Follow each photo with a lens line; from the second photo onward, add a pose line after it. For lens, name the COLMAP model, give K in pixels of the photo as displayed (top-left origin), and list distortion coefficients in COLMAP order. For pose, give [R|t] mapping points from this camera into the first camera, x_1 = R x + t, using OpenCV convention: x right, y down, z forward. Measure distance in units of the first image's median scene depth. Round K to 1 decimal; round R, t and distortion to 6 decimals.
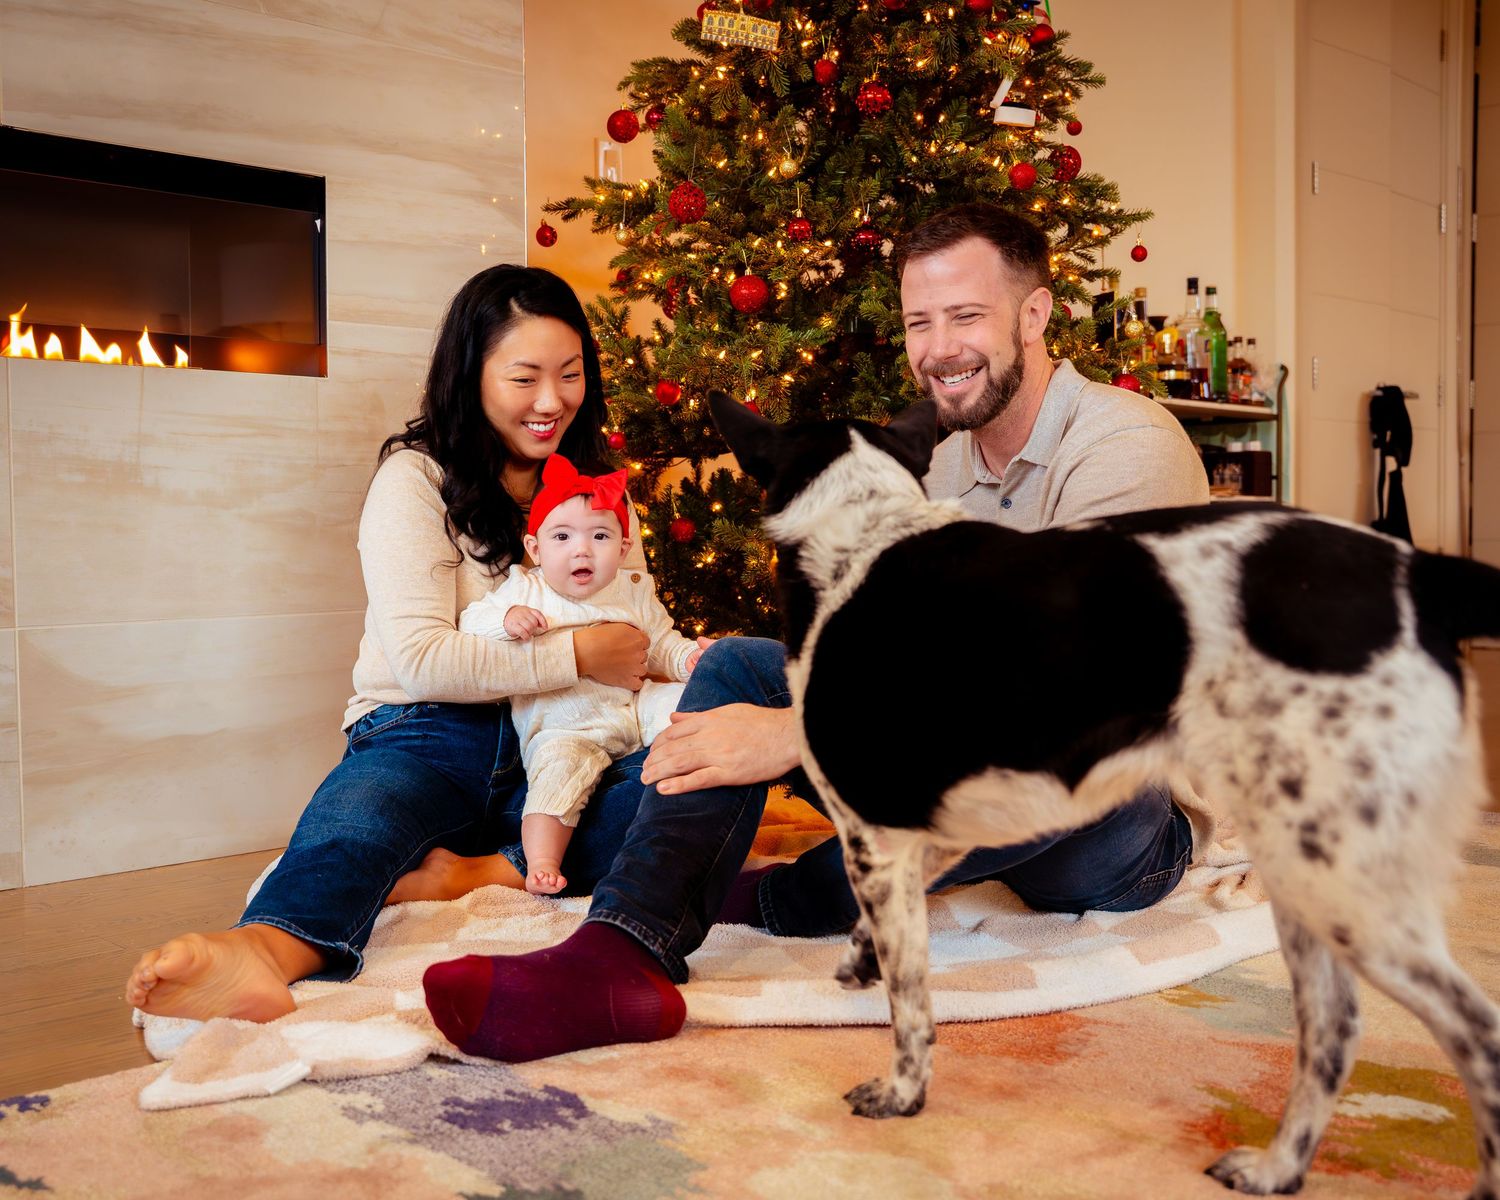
lens RADIAL K [[1544.3, 0, 718.1], [0, 1544.3, 590.9], [0, 0, 1]] dist [-0.104441, 0.149059]
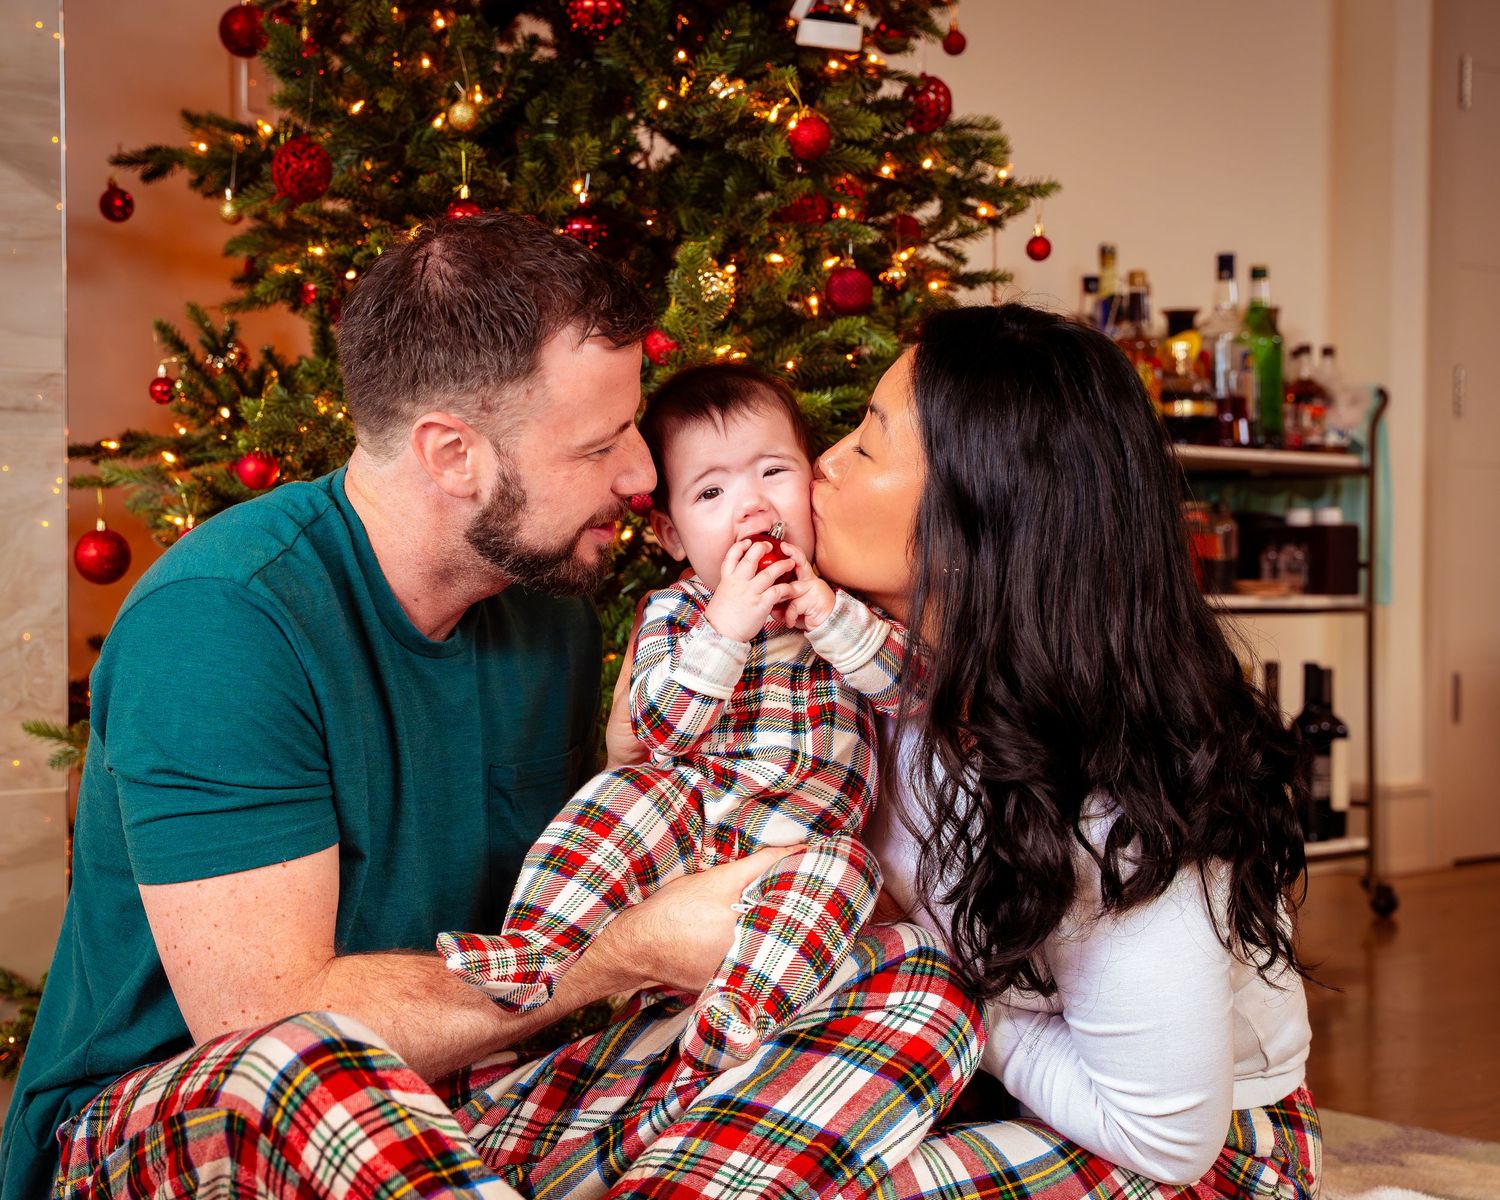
lens RADIAL K [[2396.9, 0, 674.2], [0, 2396.9, 608.5], [0, 0, 1]] dist [0.038332, 0.231485]
pose [[0.999850, 0.012484, 0.012029, 0.116466], [-0.012116, 0.999469, -0.030247, -0.040000], [-0.012400, 0.030097, 0.999470, 0.009085]]
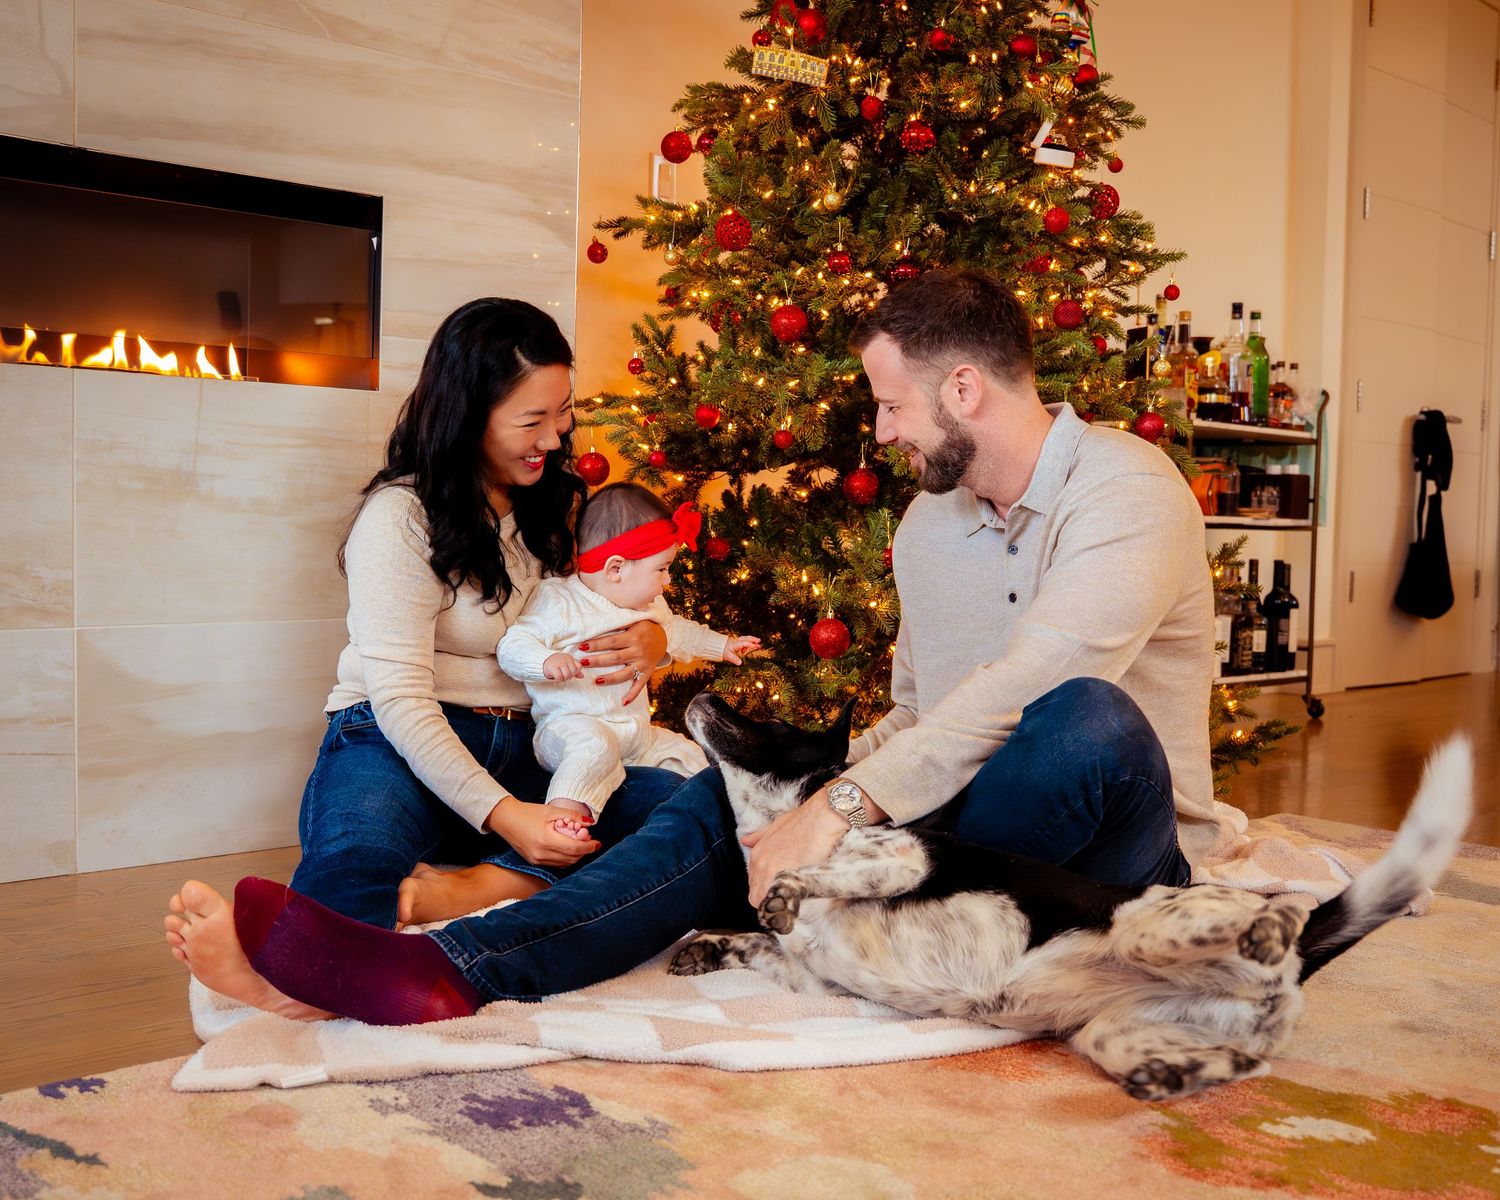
lens RADIAL K [[1563.7, 0, 786.1], [0, 1563.7, 604.1], [0, 0, 1]] dist [-0.125504, 0.134033]
pose [[0.999371, 0.034277, 0.009087, 0.013664], [-0.034436, 0.999244, 0.018033, -0.021121], [-0.008462, -0.018335, 0.999796, -0.044567]]
